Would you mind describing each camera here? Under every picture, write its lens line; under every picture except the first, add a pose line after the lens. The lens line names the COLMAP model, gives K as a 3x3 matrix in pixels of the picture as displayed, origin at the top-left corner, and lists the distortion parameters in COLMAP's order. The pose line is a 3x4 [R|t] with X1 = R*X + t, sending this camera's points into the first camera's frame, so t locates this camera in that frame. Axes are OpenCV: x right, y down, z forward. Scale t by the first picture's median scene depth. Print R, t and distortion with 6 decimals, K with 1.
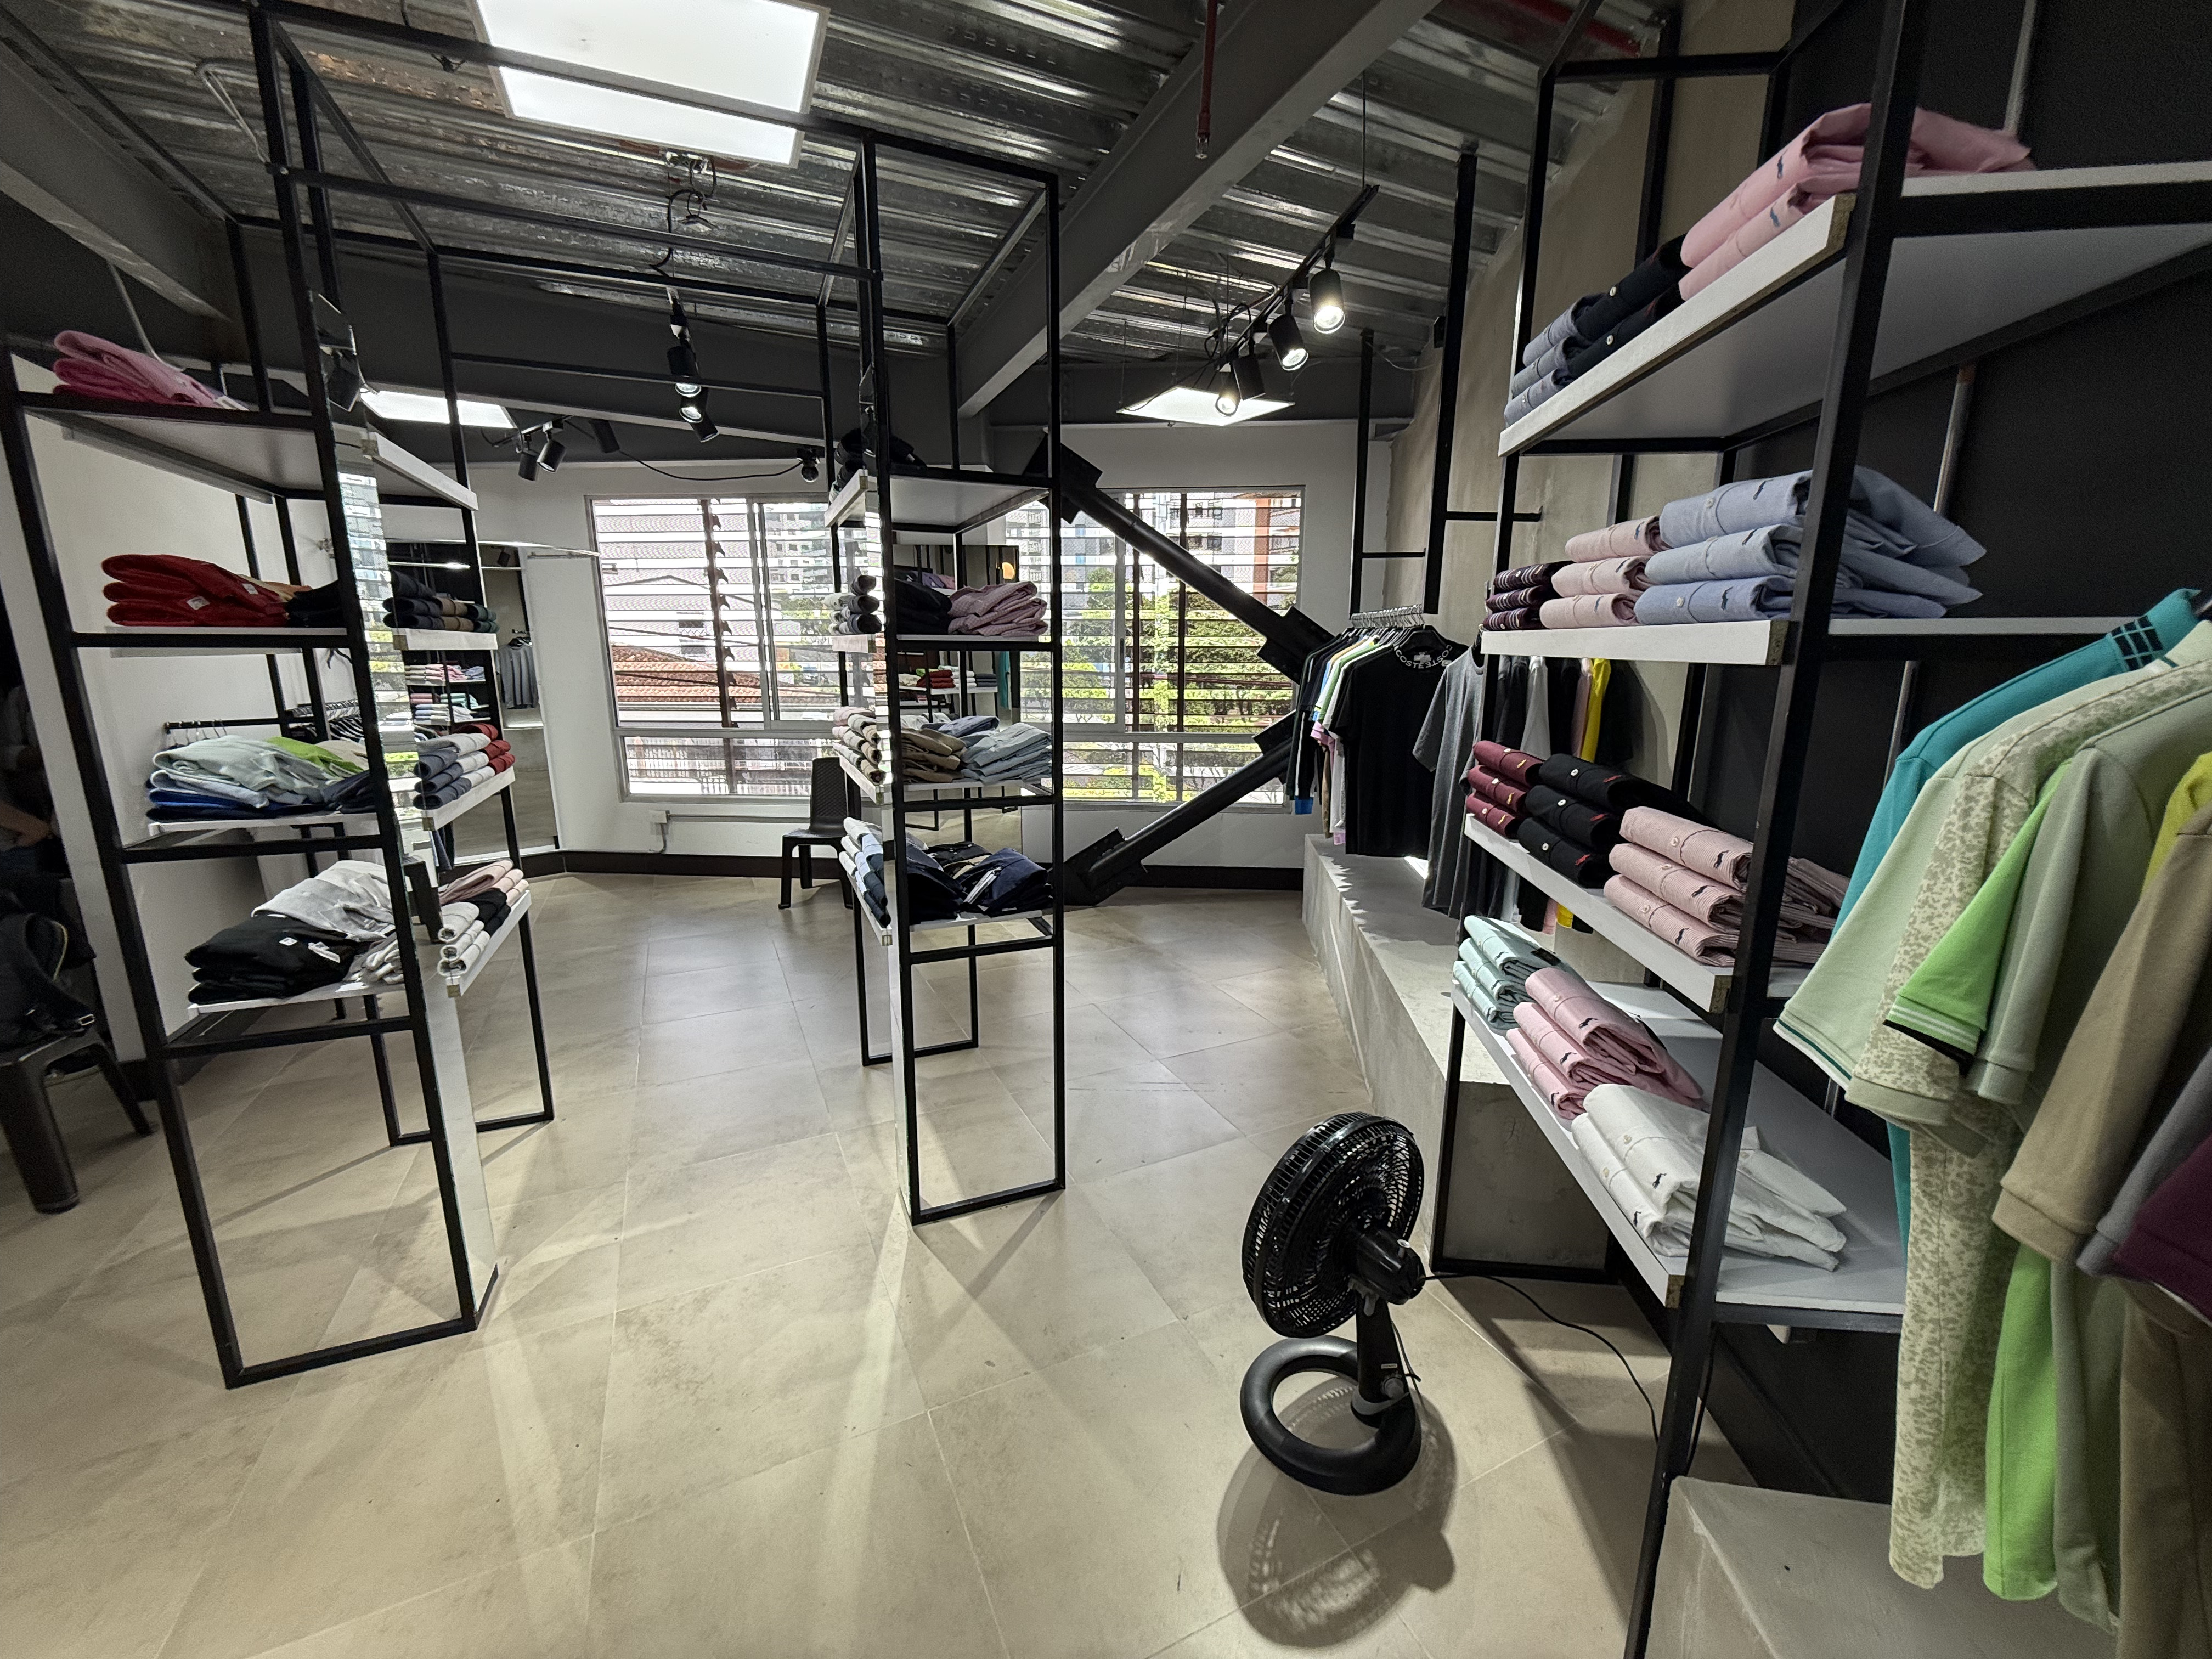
lens RADIAL K [[891.9, 0, 1119.7], [0, 891.9, 829.7], [0, 0, 1]] dist [0.009206, -0.000046]
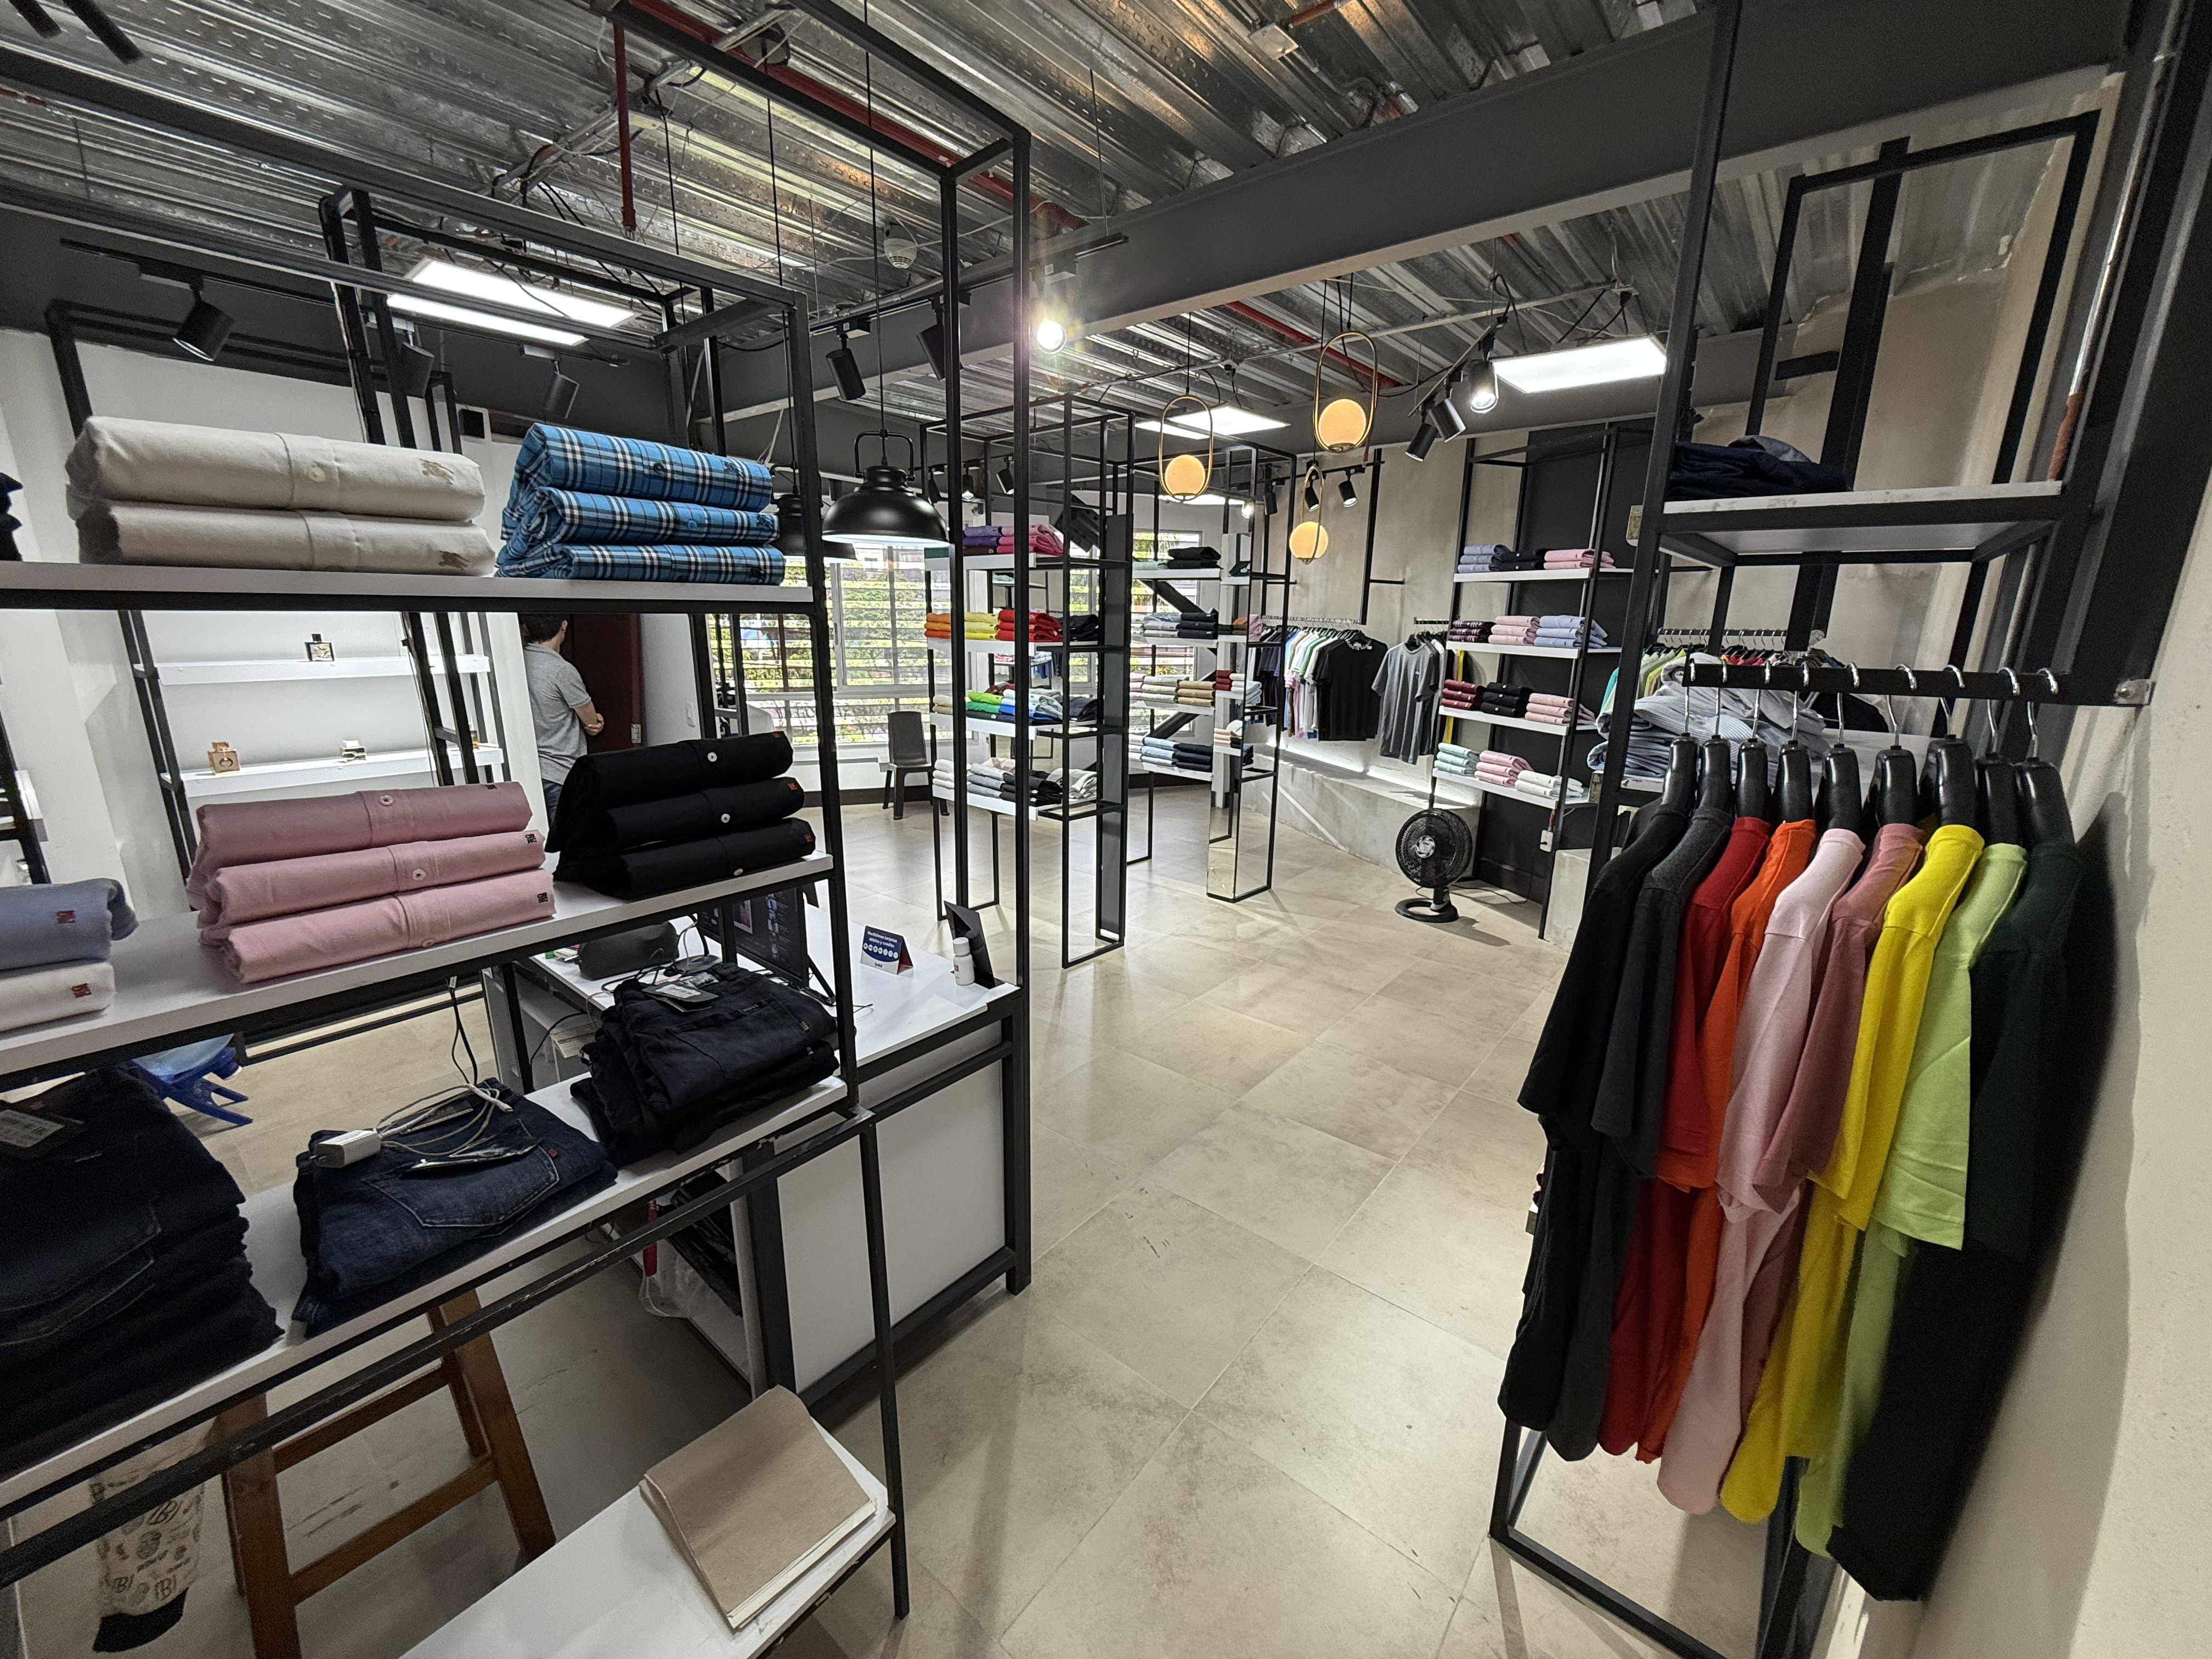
lens RADIAL K [[891.9, 0, 1119.7], [0, 891.9, 829.7], [0, 0, 1]] dist [0.009206, -0.000046]
pose [[0.907086, -0.094413, 0.410220, -1.393358], [0.076287, 0.995256, 0.060373, 0.098827], [-0.413974, -0.023469, 0.909986, -0.926327]]
